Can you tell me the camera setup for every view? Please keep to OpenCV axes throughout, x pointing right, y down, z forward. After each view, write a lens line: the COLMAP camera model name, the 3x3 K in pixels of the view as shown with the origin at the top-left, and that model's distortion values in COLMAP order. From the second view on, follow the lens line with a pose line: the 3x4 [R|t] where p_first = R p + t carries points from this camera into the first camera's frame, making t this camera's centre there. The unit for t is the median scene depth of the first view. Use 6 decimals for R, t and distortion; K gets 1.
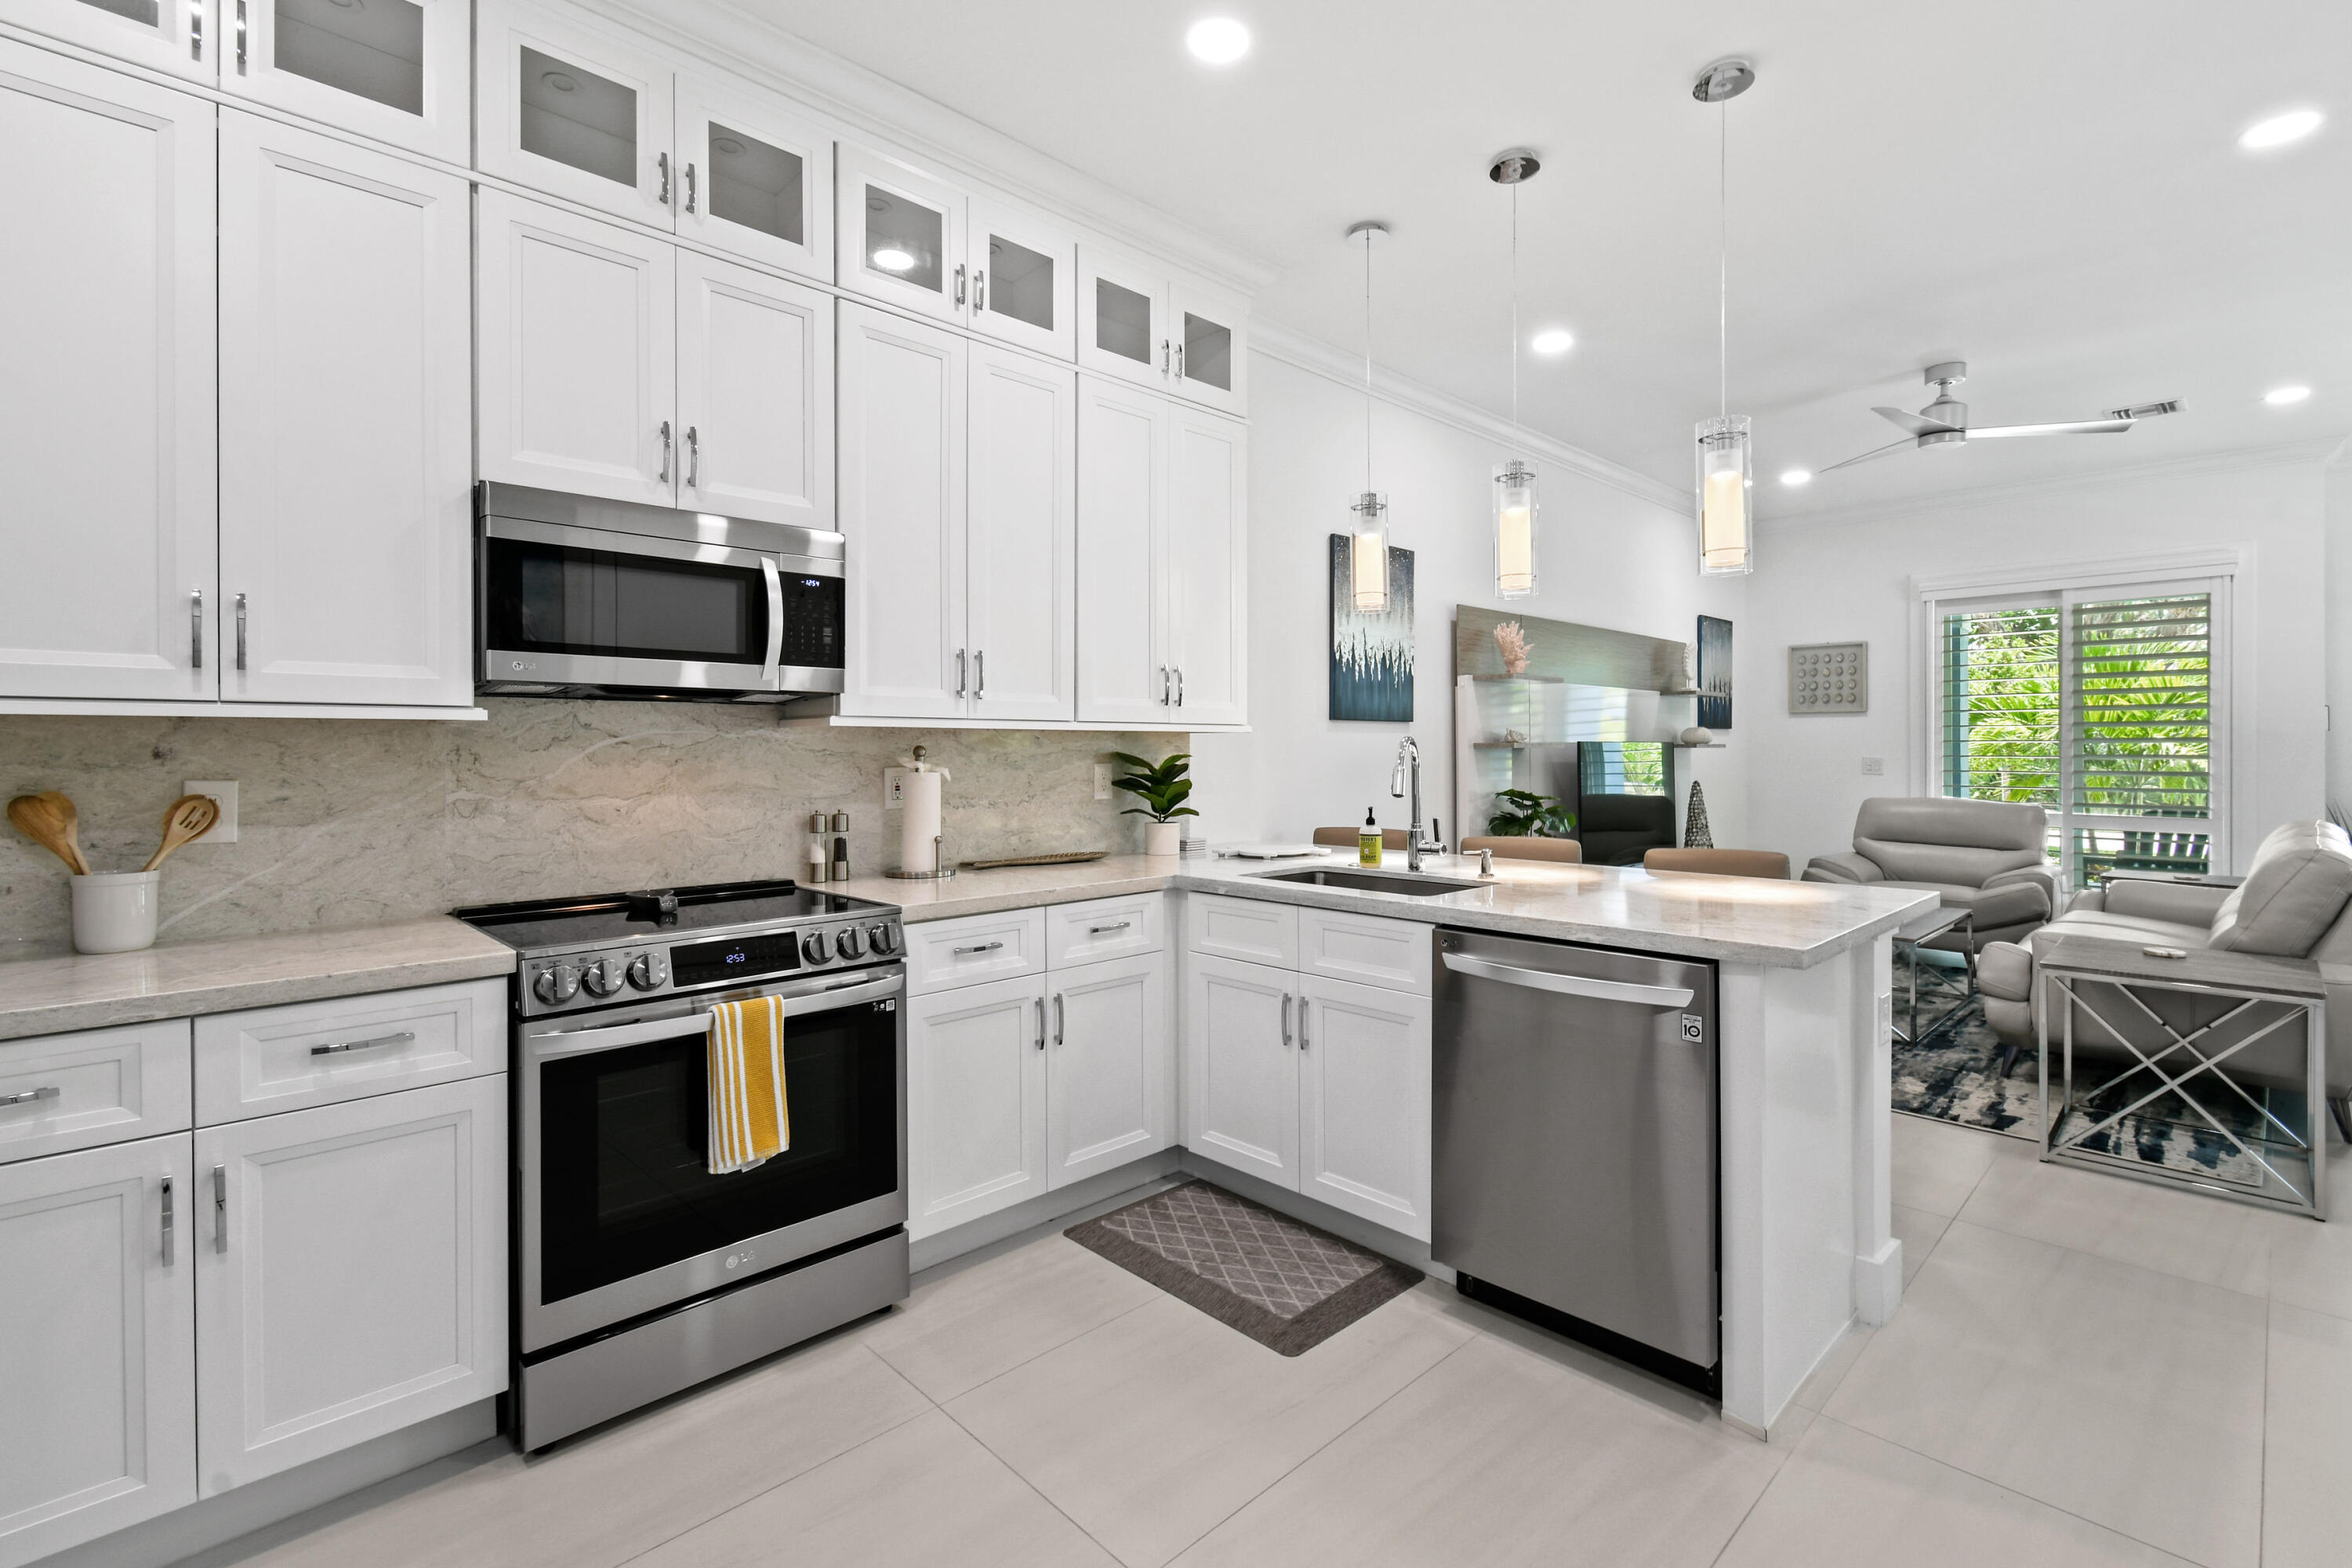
lens RADIAL K [[1047.1, 0, 1171.0], [0, 1047.1, 765.6], [0, 0, 1]] dist [0.000234, 0.000297]
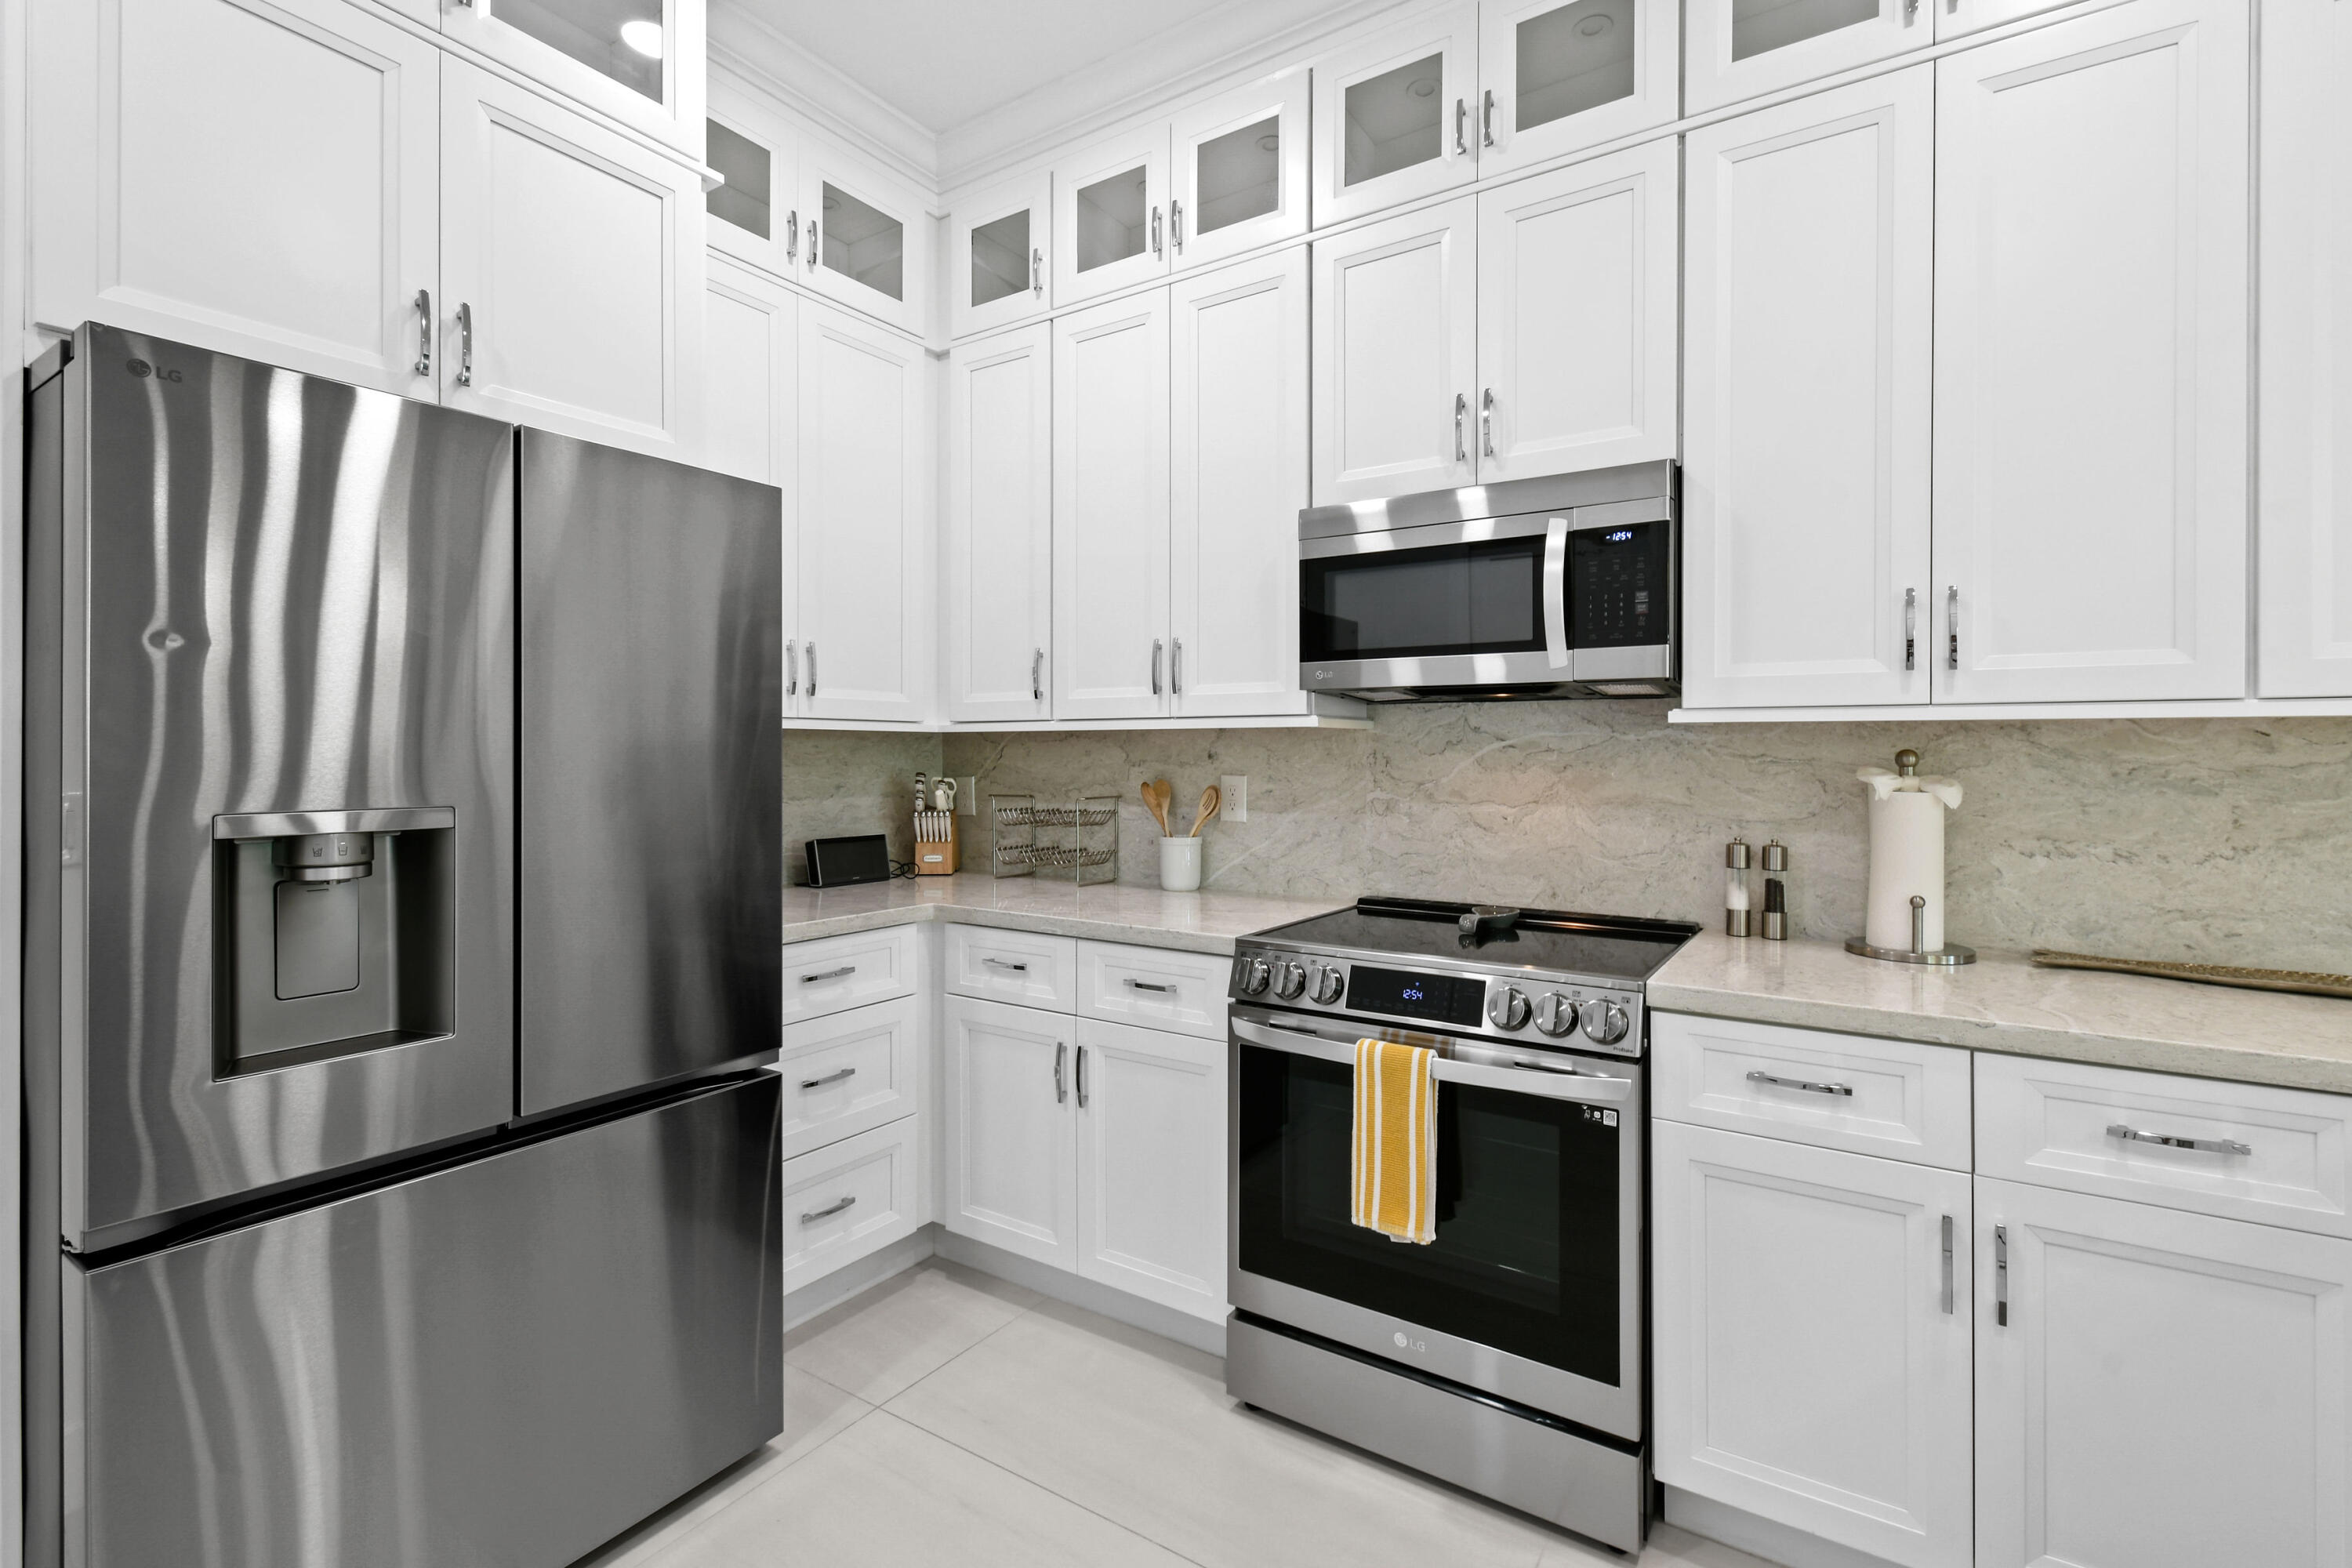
lens RADIAL K [[1047.1, 0, 1177.1], [0, 1047.1, 762.0], [0, 0, 1]] dist [0.000234, 0.000297]
pose [[0.234774, 0.013361, -0.971958, 0.336612], [-0.015944, 0.999824, 0.009893, -0.013363], [0.971919, 0.013174, 0.234946, 0.531139]]
